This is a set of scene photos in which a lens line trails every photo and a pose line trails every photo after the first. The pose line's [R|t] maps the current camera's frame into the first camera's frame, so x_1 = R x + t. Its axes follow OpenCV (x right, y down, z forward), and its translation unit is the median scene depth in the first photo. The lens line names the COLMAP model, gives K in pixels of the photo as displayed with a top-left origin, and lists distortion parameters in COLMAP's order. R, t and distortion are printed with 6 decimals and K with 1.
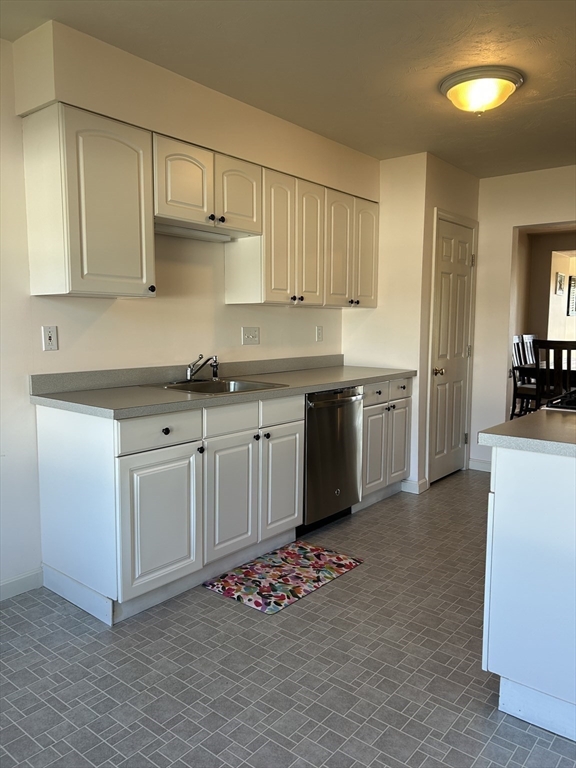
lens RADIAL K [[576.3, 0, 283.8], [0, 576.3, 390.1], [0, 0, 1]] dist [0.035925, -0.037611]
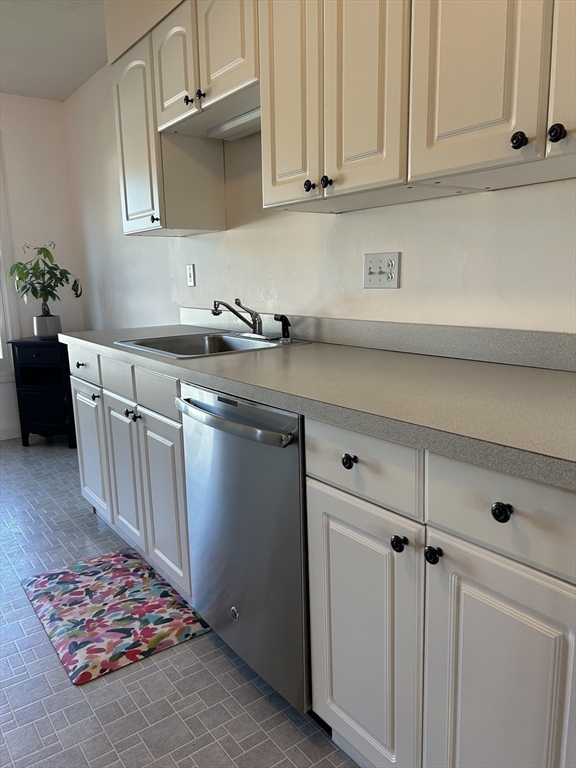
lens RADIAL K [[576.3, 0, 283.8], [0, 576.3, 390.1], [0, 0, 1]] dist [0.035925, -0.037611]
pose [[-0.253779, 0.189859, -0.948446, 0.610642], [-0.090797, 0.971541, 0.218777, -0.128453], [0.962991, 0.141637, -0.229318, 1.391046]]
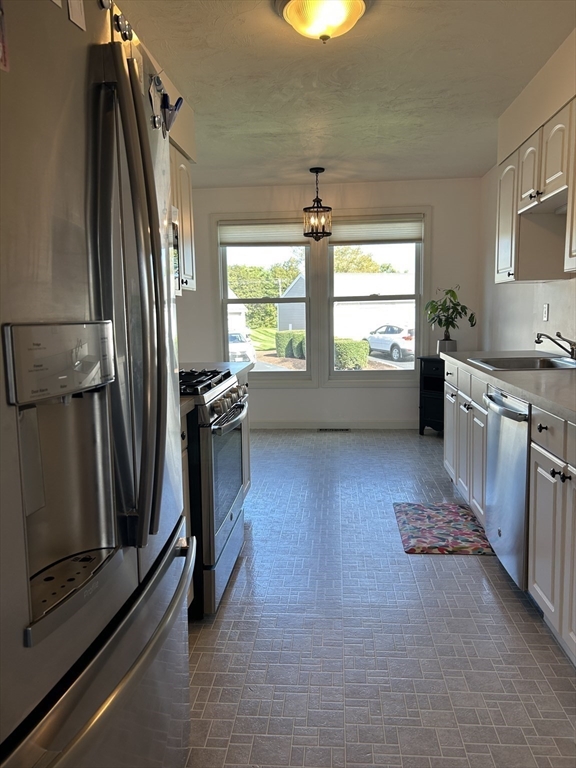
lens RADIAL K [[581.2, 0, 289.6], [0, 581.2, 387.3], [0, 0, 1]] dist [0.051670, -0.045060]
pose [[-0.823514, 0.087496, -0.560508, 0.886310], [-0.047985, 0.973750, 0.222504, -0.191293], [0.565263, 0.210131, -0.797698, 1.745084]]
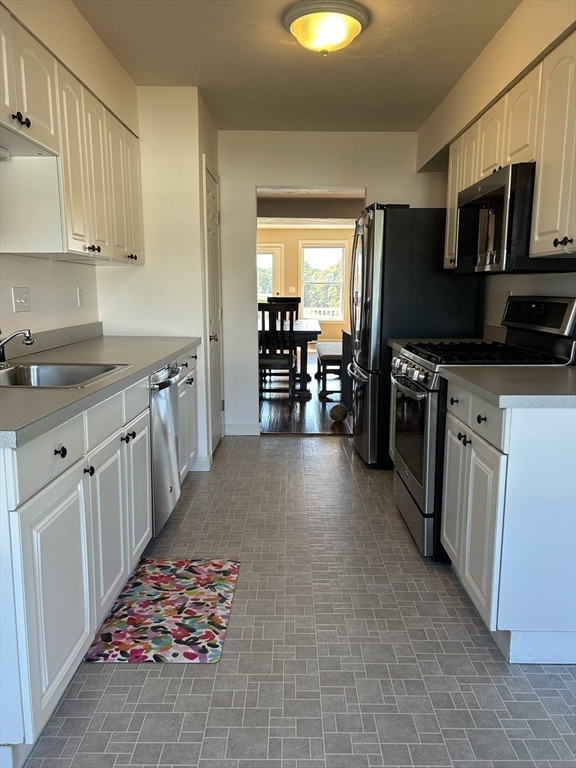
lens RADIAL K [[581.2, 0, 289.6], [0, 581.2, 387.3], [0, 0, 1]] dist [0.051670, -0.045060]
pose [[0.775722, -0.105109, 0.622260, -0.349555], [0.071274, 0.994315, 0.079103, -0.027244], [-0.627037, -0.017011, 0.778804, 0.300004]]
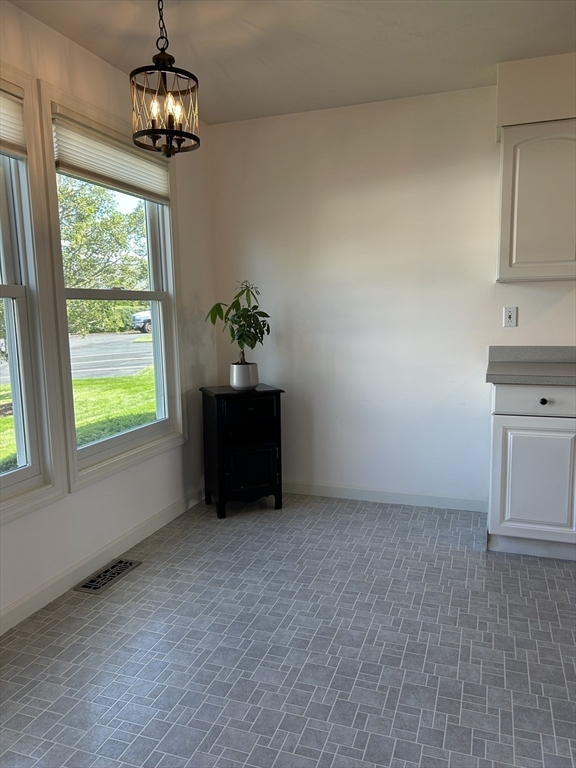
lens RADIAL K [[576.3, 0, 283.8], [0, 576.3, 390.1], [0, 0, 1]] dist [0.035925, -0.037611]
pose [[0.330923, 0.122069, -0.935729, 0.576656], [-0.086305, 0.991357, 0.098804, -0.014755], [0.939703, 0.048061, 0.338598, 0.136089]]
